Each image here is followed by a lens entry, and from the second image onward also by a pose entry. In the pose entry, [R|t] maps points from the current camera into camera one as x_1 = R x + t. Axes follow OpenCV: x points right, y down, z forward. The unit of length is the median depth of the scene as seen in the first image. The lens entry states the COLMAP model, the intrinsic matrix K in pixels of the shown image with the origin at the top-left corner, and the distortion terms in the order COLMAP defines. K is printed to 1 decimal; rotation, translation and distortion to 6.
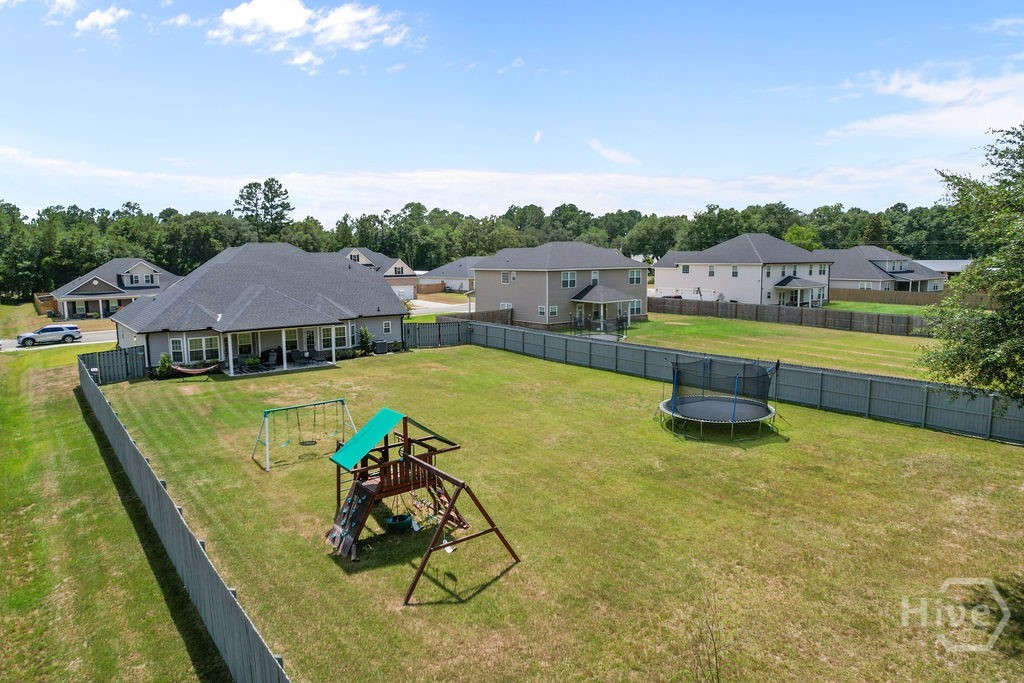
lens RADIAL K [[652.6, 0, 515.1], [0, 652.6, 342.7], [0, 0, 1]] dist [-0.070518, 0.066391]
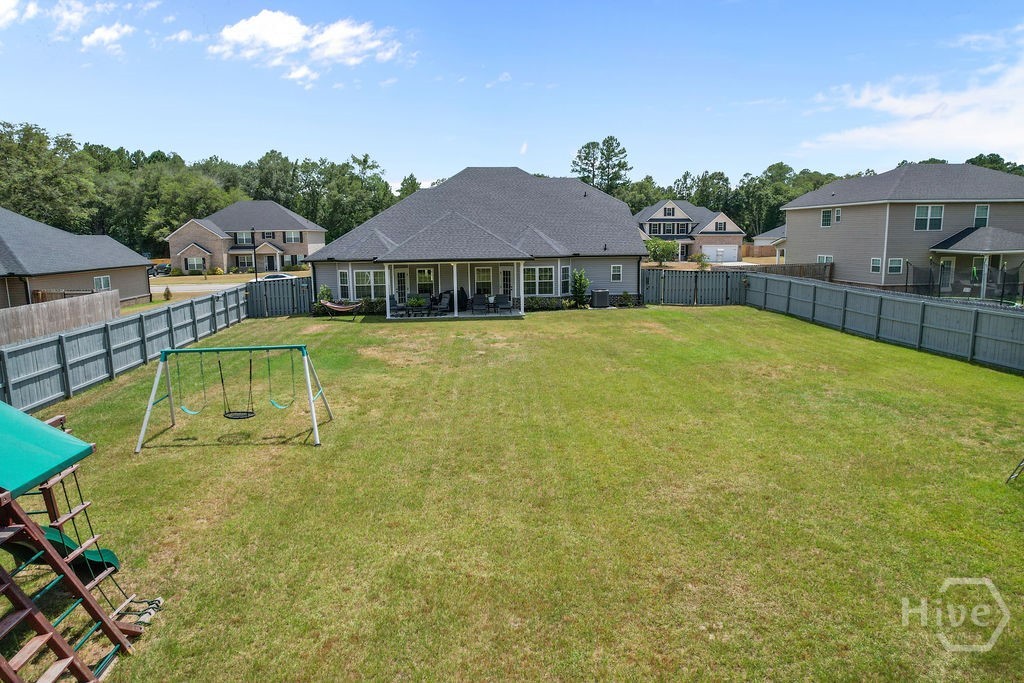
lens RADIAL K [[652.6, 0, 515.1], [0, 652.6, 342.7], [0, 0, 1]] dist [-0.070518, 0.066391]
pose [[0.851515, 0.085113, -0.517376, 0.041986], [-0.065547, 0.996276, 0.056017, 0.009677], [0.520217, -0.013786, 0.853923, 0.146208]]
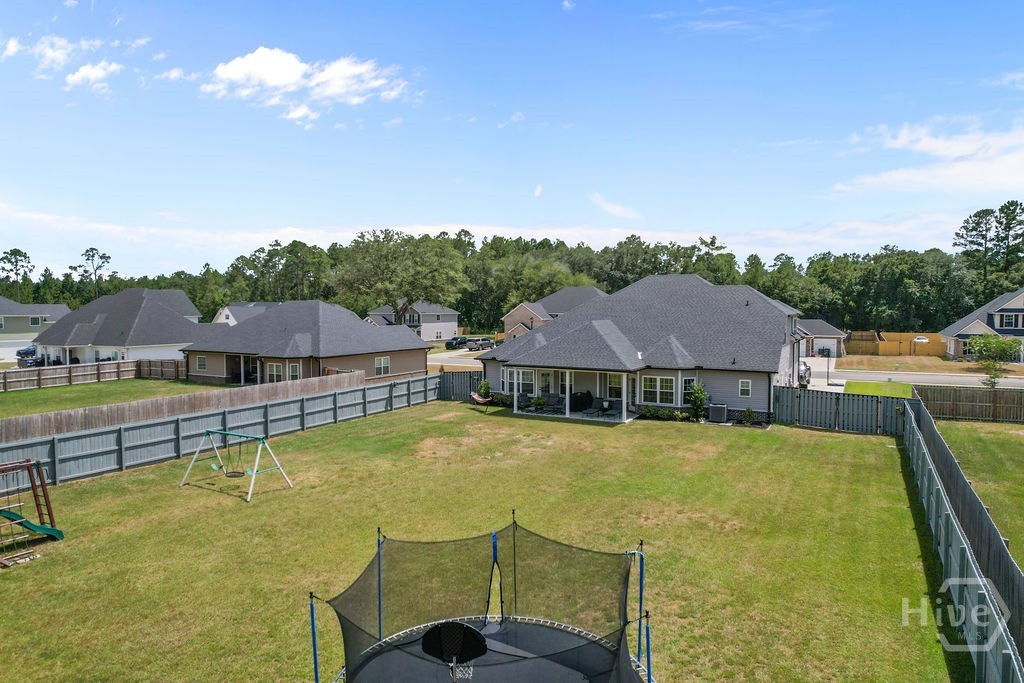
lens RADIAL K [[652.6, 0, 515.1], [0, 652.6, 342.7], [0, 0, 1]] dist [-0.070518, 0.066391]
pose [[0.402264, 0.061589, -0.913450, 0.158934], [-0.126253, 0.991934, 0.011282, -0.022630], [0.906776, 0.110788, 0.406796, 0.222046]]
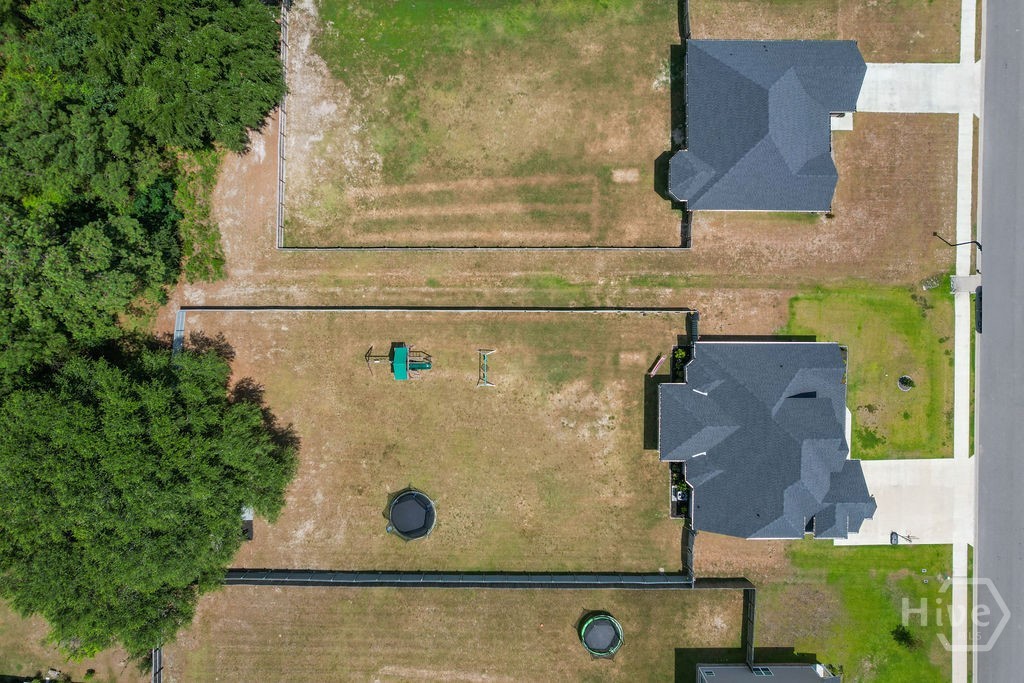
lens RADIAL K [[652.6, 0, 515.1], [0, 652.6, 342.7], [0, 0, 1]] dist [-0.070518, 0.066391]
pose [[-0.617805, 0.785836, 0.027903, -0.127732], [-0.094995, -0.109813, 0.989402, -0.583979], [0.780572, 0.608607, 0.142494, 0.147163]]
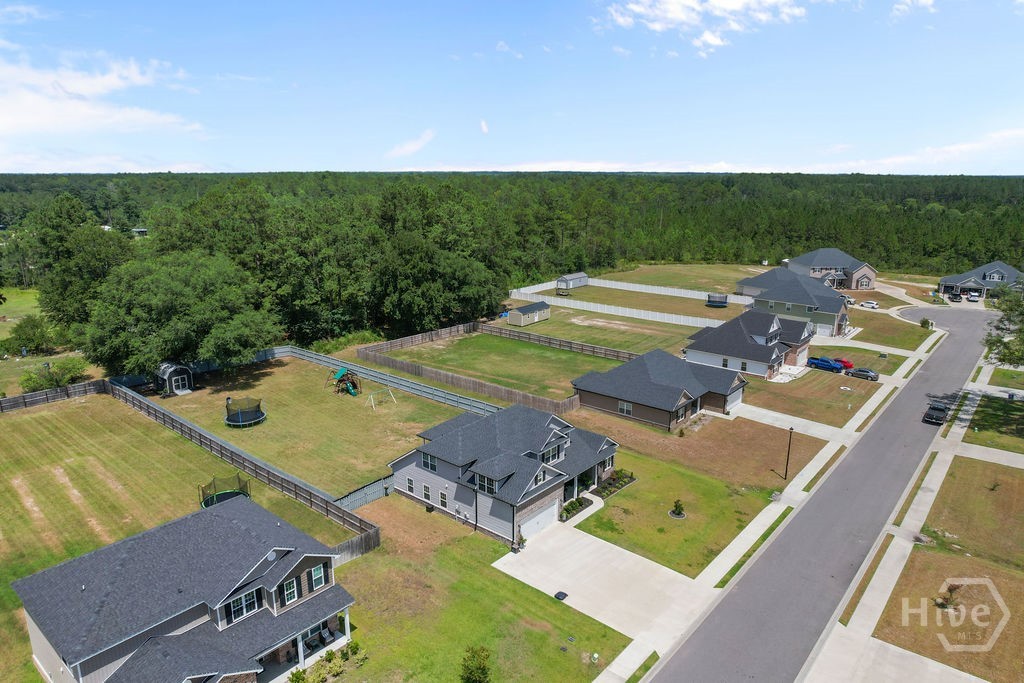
lens RADIAL K [[667.4, 0, 515.8], [0, 667.4, 338.7], [0, 0, 1]] dist [-0.076190, 0.073190]
pose [[-0.978147, 0.060719, -0.198851, -0.078390], [-0.016886, 0.930046, 0.367055, -0.344719], [0.207227, 0.362391, -0.908697, 0.989757]]
